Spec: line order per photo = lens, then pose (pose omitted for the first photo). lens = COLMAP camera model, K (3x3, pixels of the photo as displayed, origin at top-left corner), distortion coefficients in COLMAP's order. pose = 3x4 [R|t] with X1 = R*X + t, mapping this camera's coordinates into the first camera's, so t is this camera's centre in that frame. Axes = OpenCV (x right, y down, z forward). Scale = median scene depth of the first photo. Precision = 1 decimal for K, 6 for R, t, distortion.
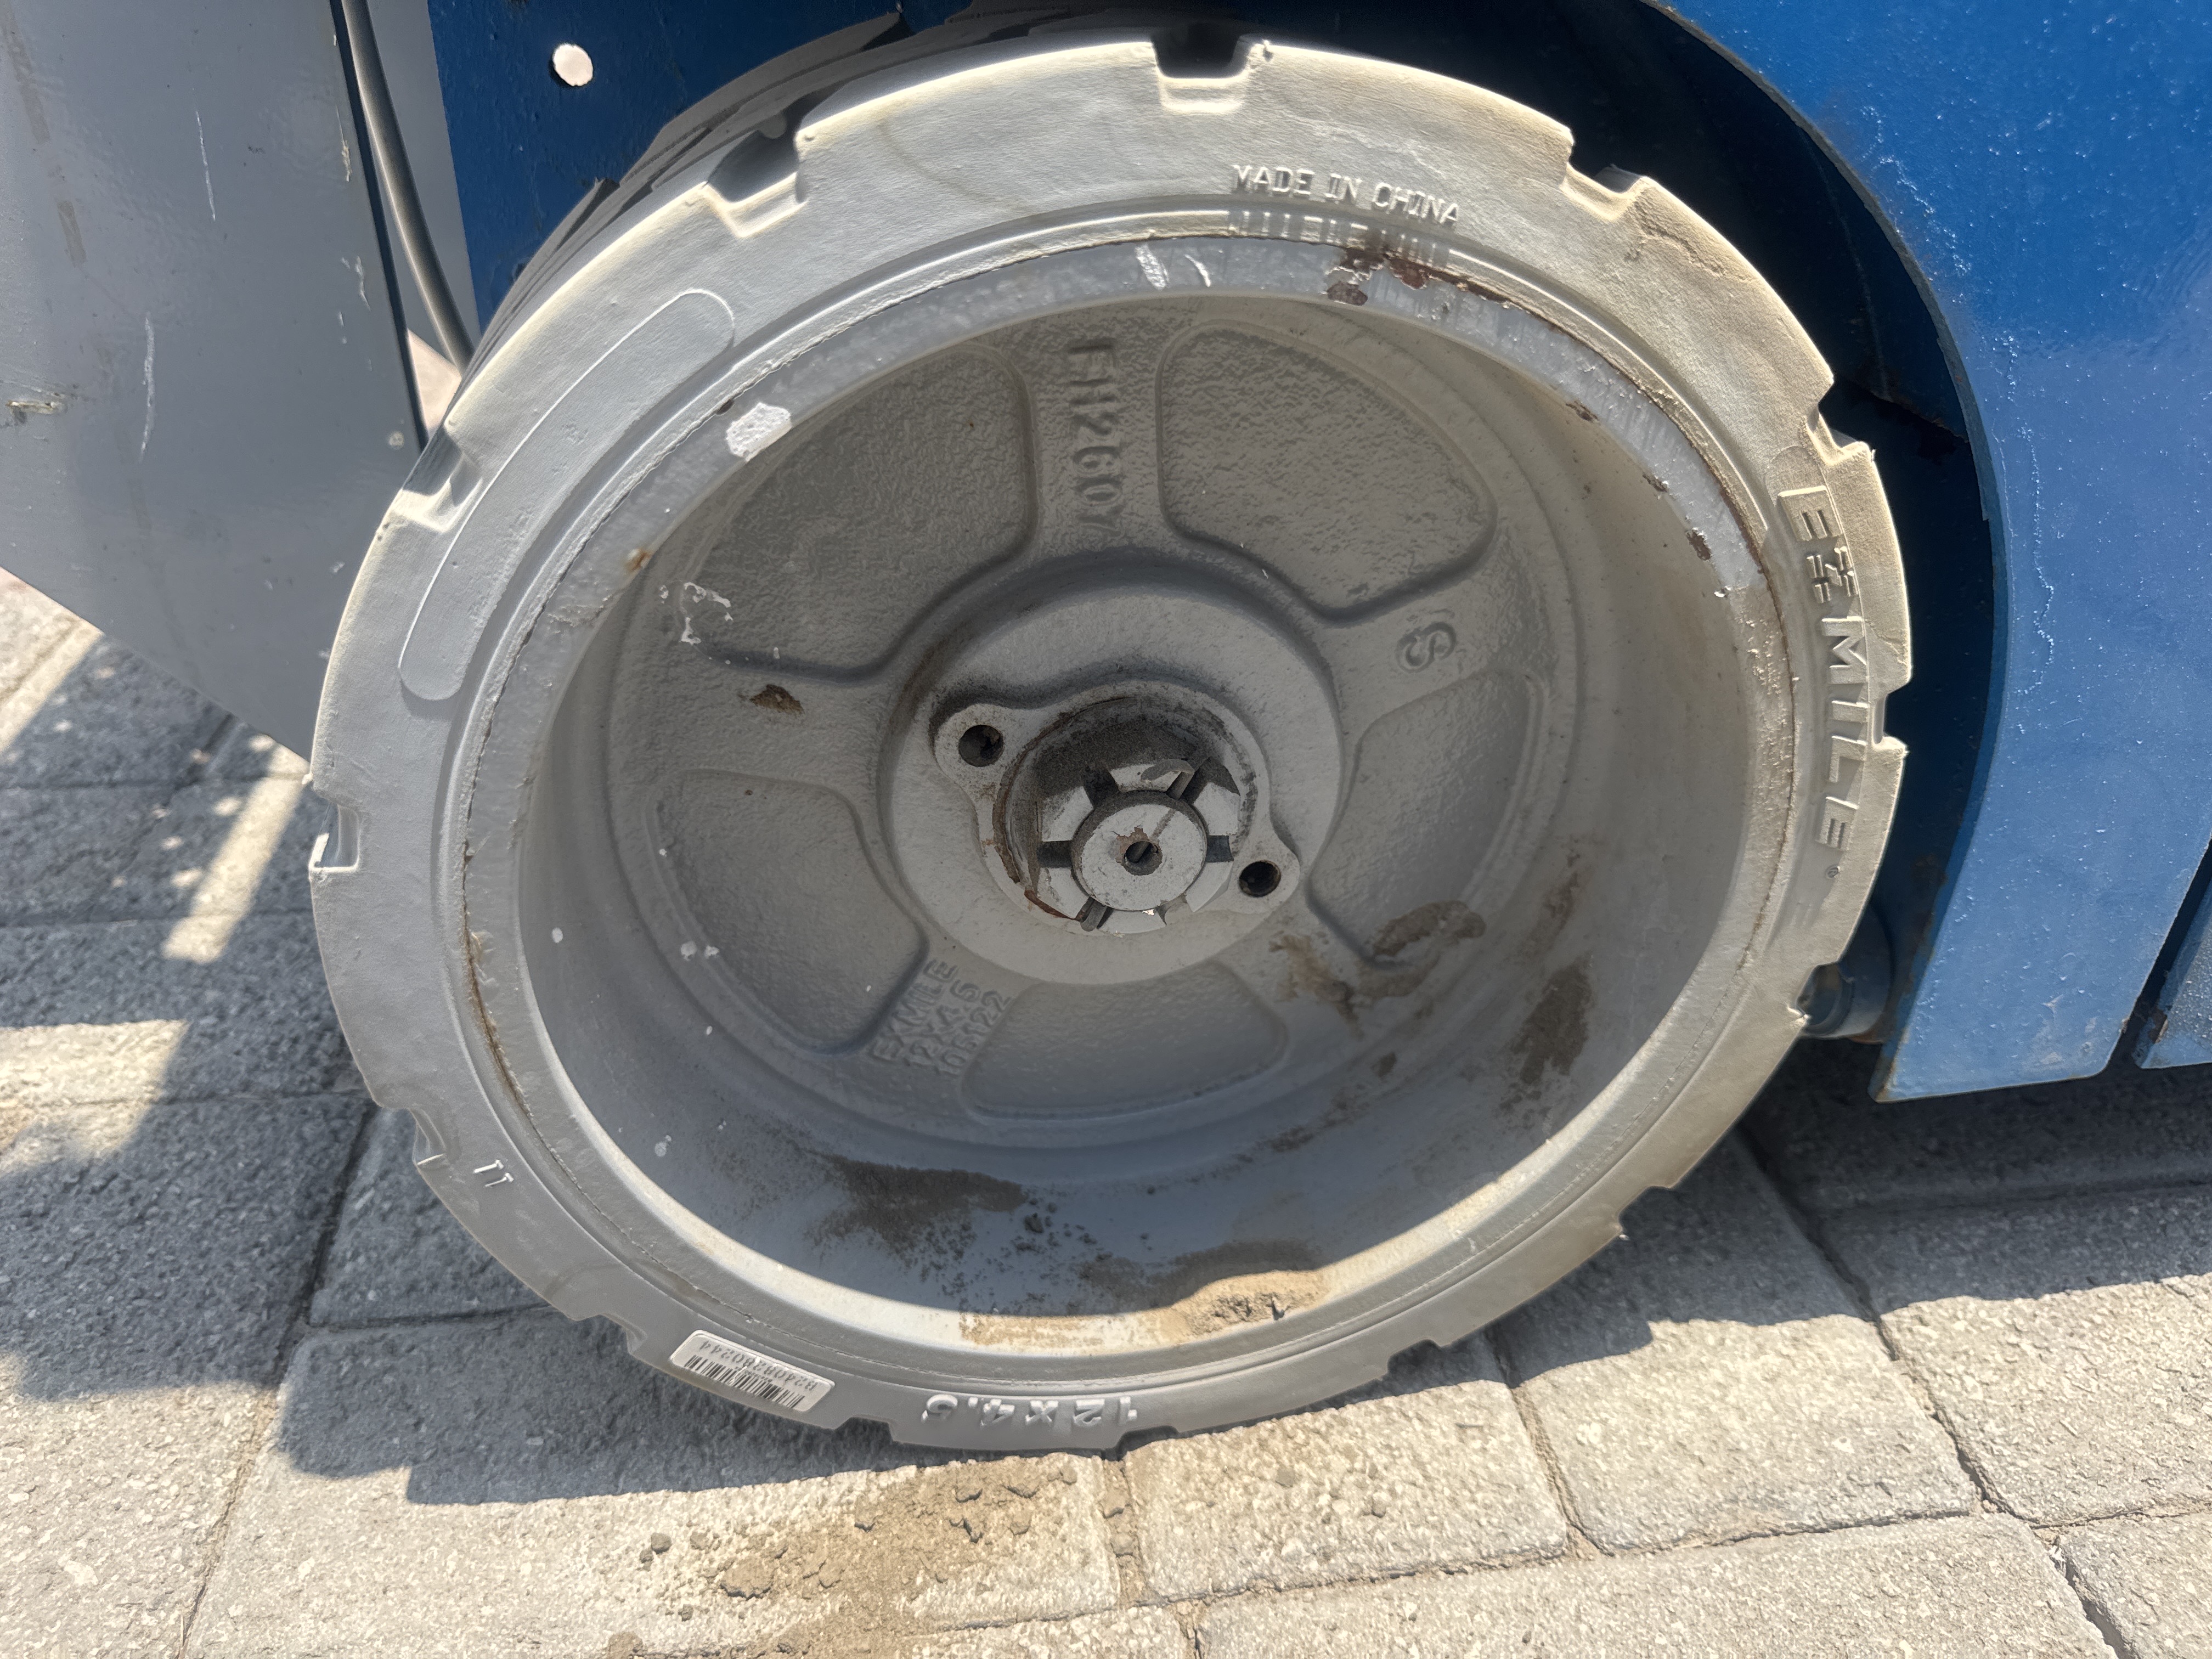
lens RADIAL K [[1612.5, 0, 1103.3], [0, 1612.5, 839.9], [0, 0, 1]] dist [-0.023752, -0.005913]
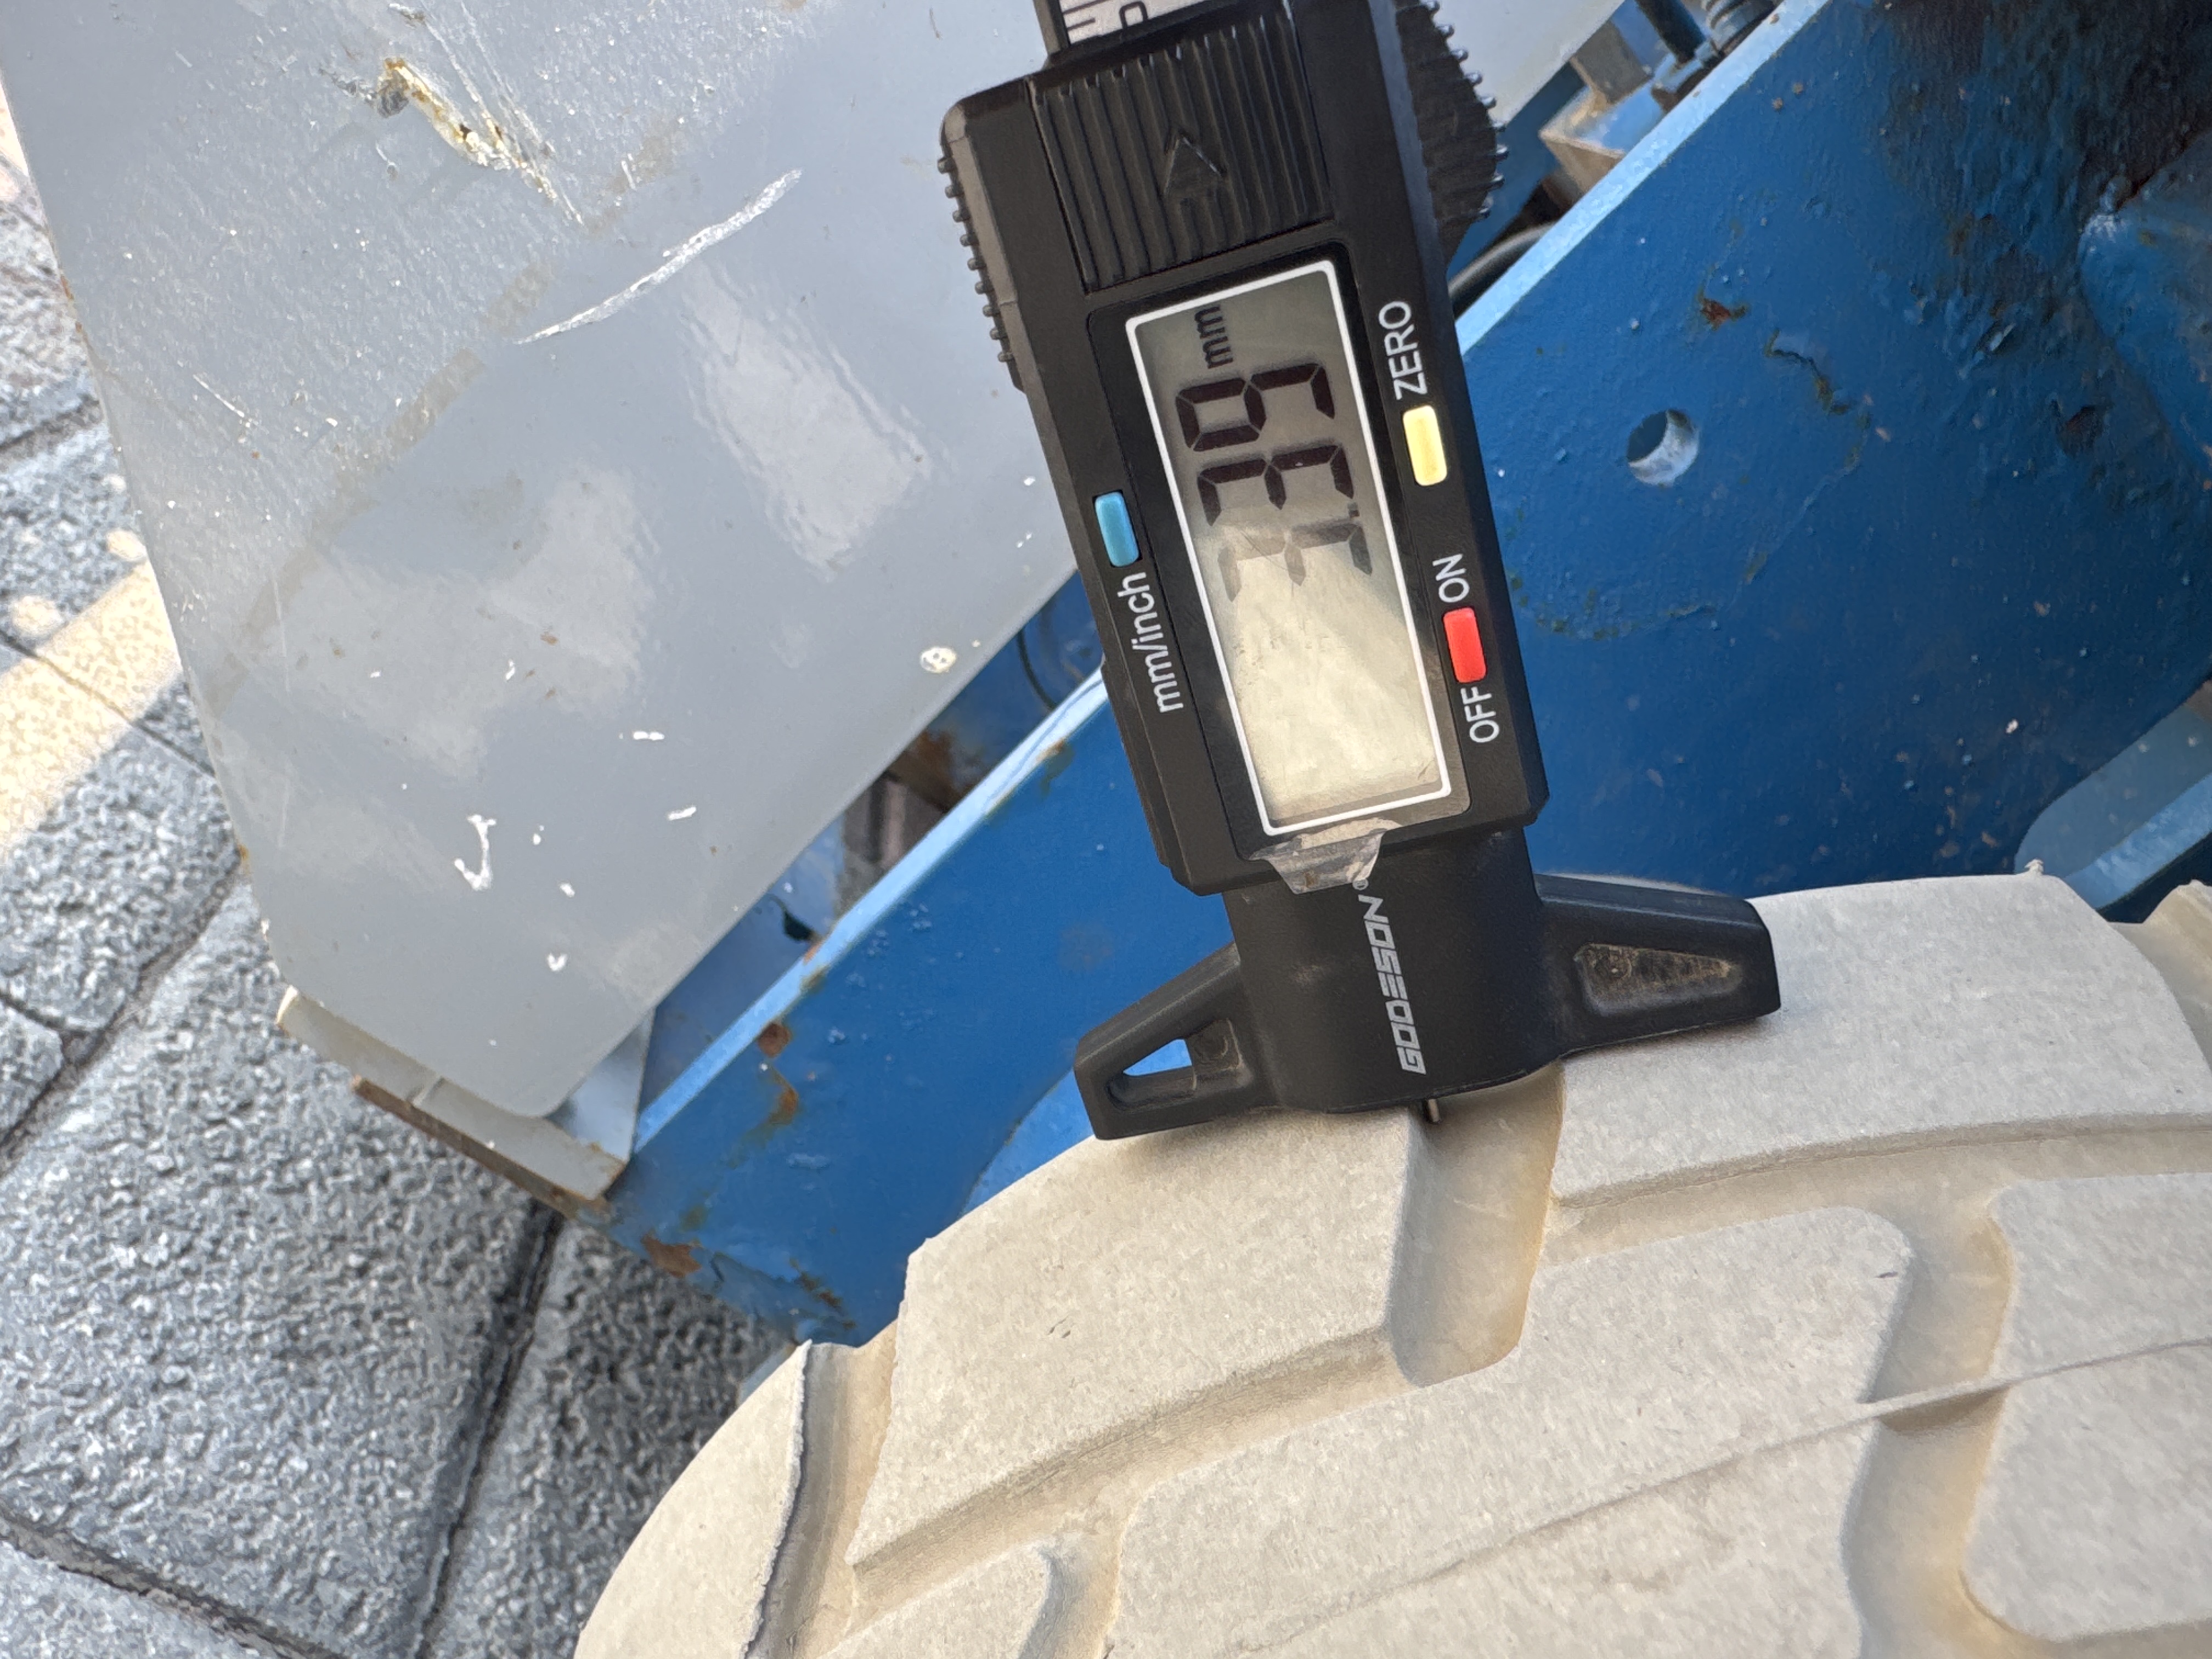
lens RADIAL K [[1576.9, 0, 1106.0], [0, 1576.9, 829.5], [0, 0, 1]] dist [-0.016774, 0.007729]
pose [[0.733478, 0.630265, 0.254511, -0.577564], [-0.575907, 0.775133, -0.259808, -0.122731], [-0.361028, 0.043989, 0.931517, 0.591047]]
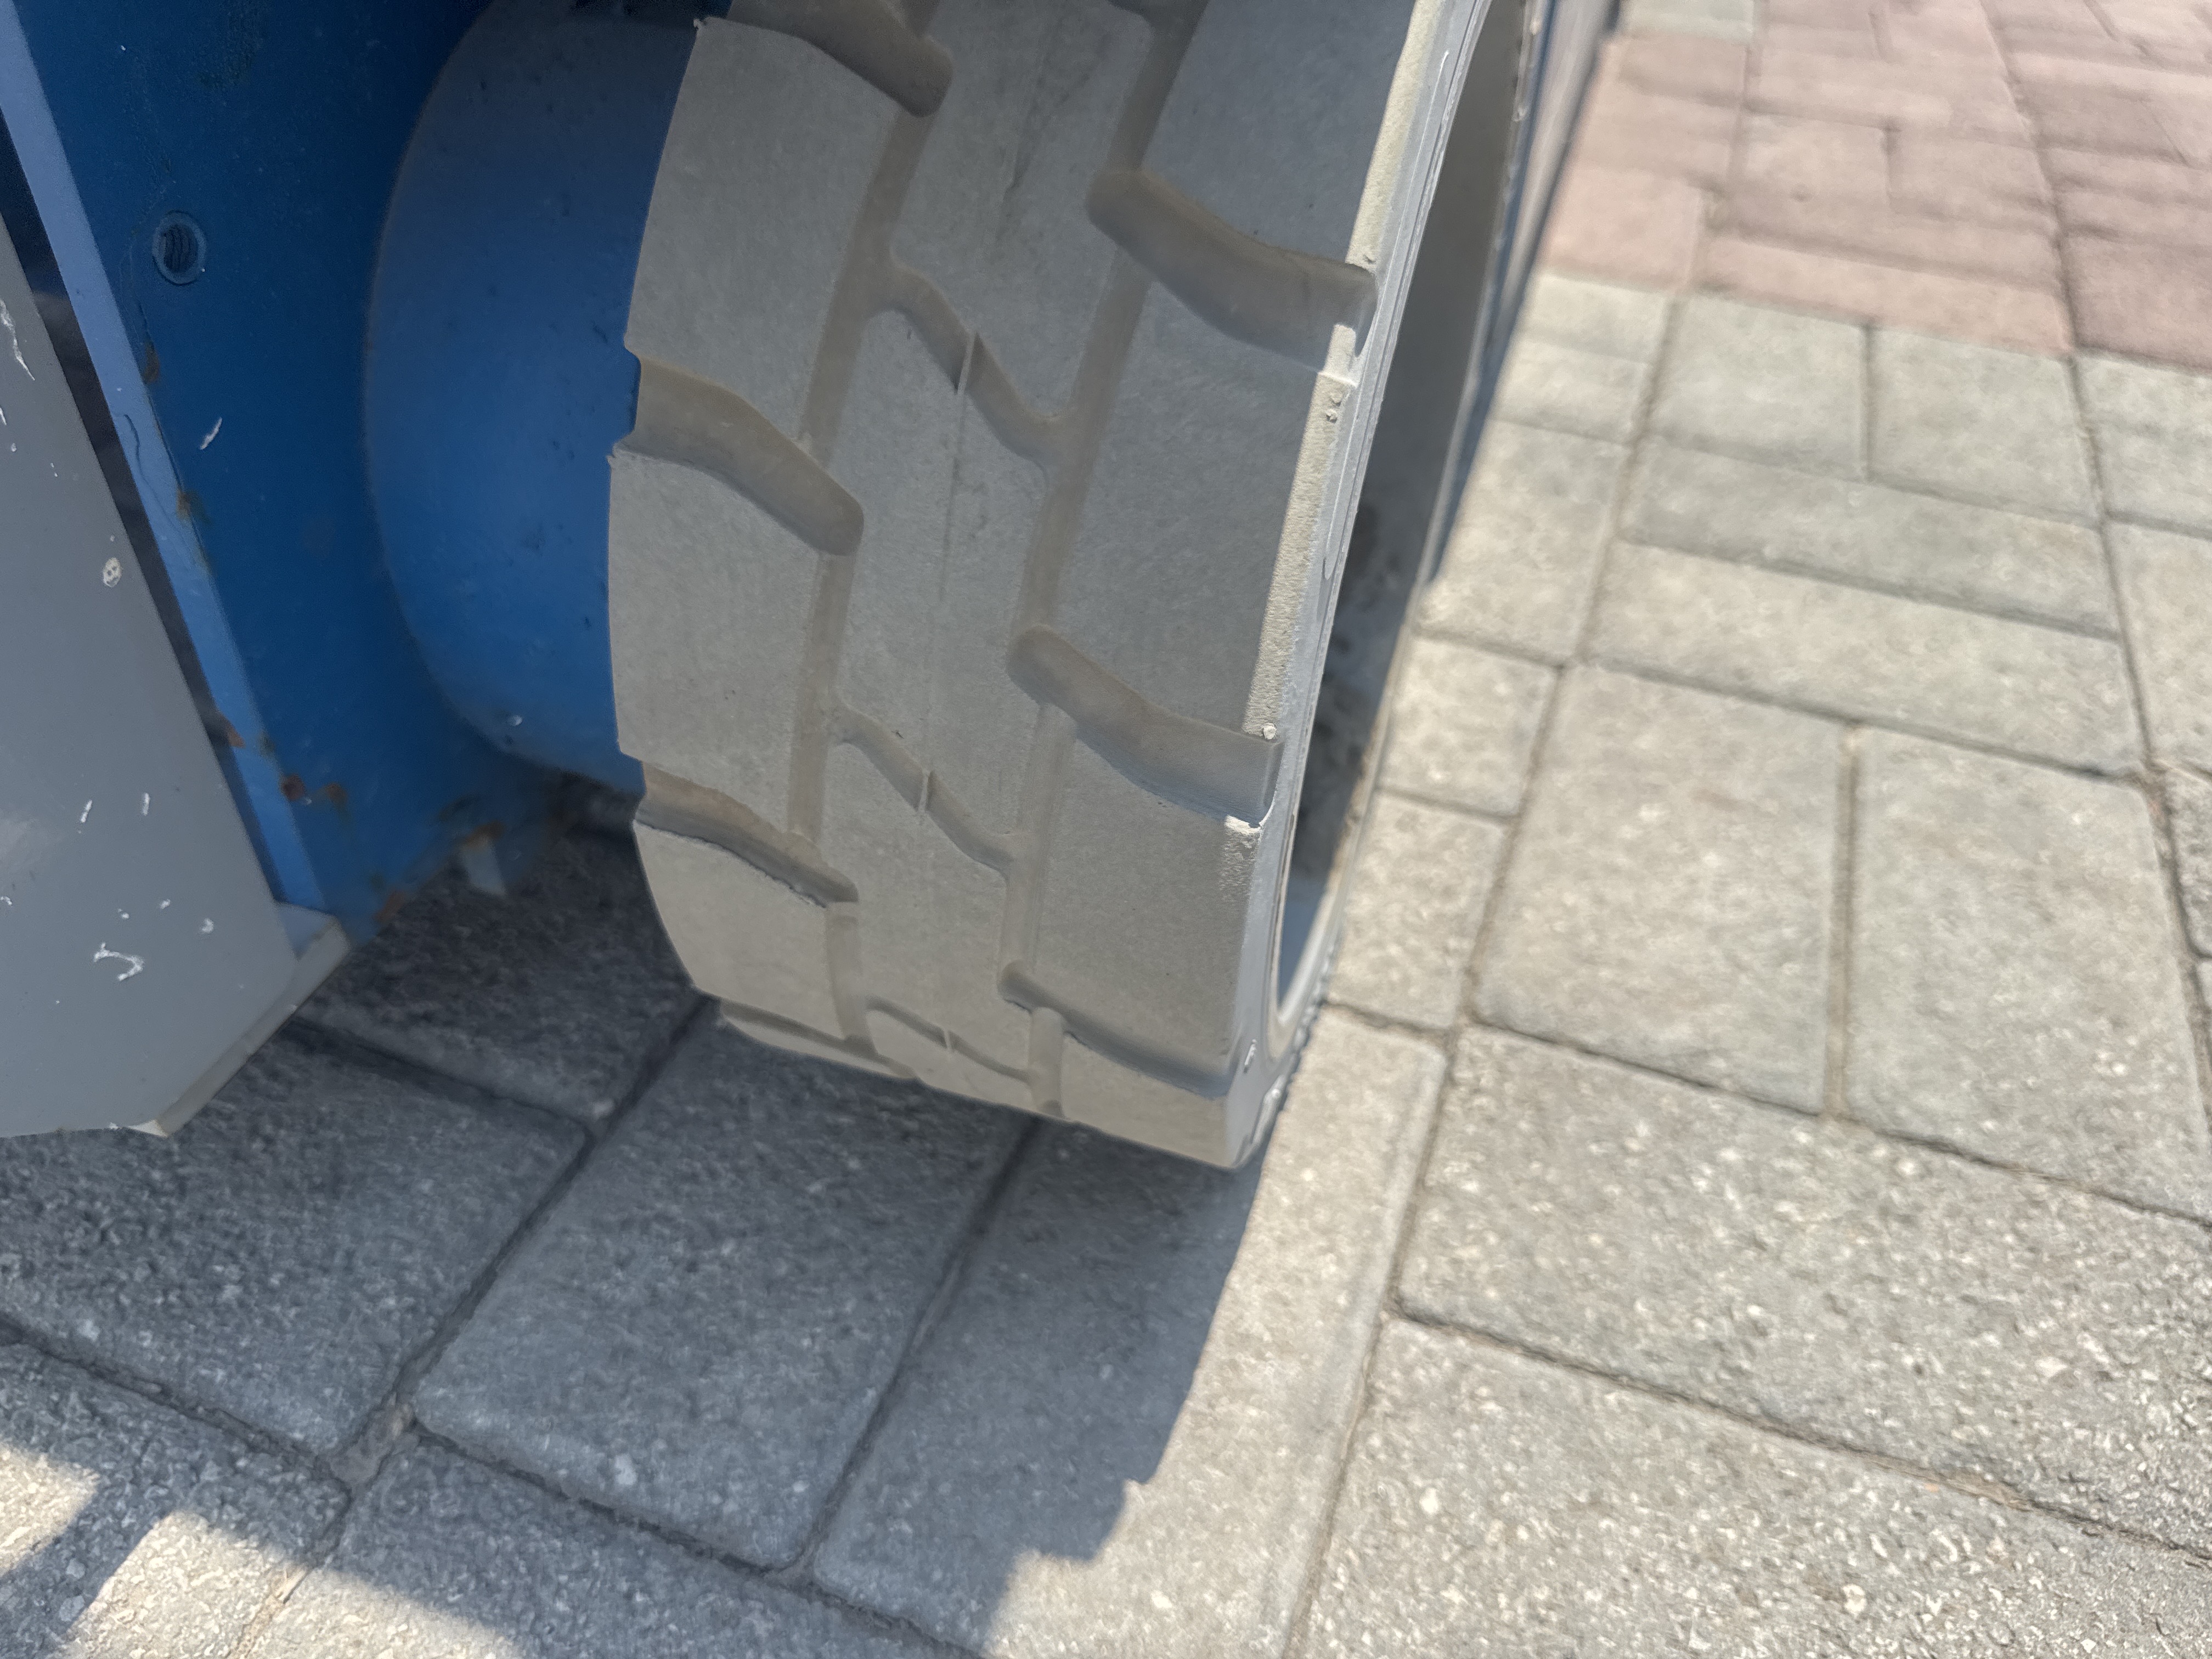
lens RADIAL K [[1612.5, 0, 1103.3], [0, 1612.5, 839.9], [0, 0, 1]] dist [-0.023752, -0.005913]
pose [[0.475068, -0.577553, 0.663885, -0.852755], [0.439417, 0.809363, 0.389671, -0.275859], [-0.762380, 0.106601, 0.638289, 0.364958]]
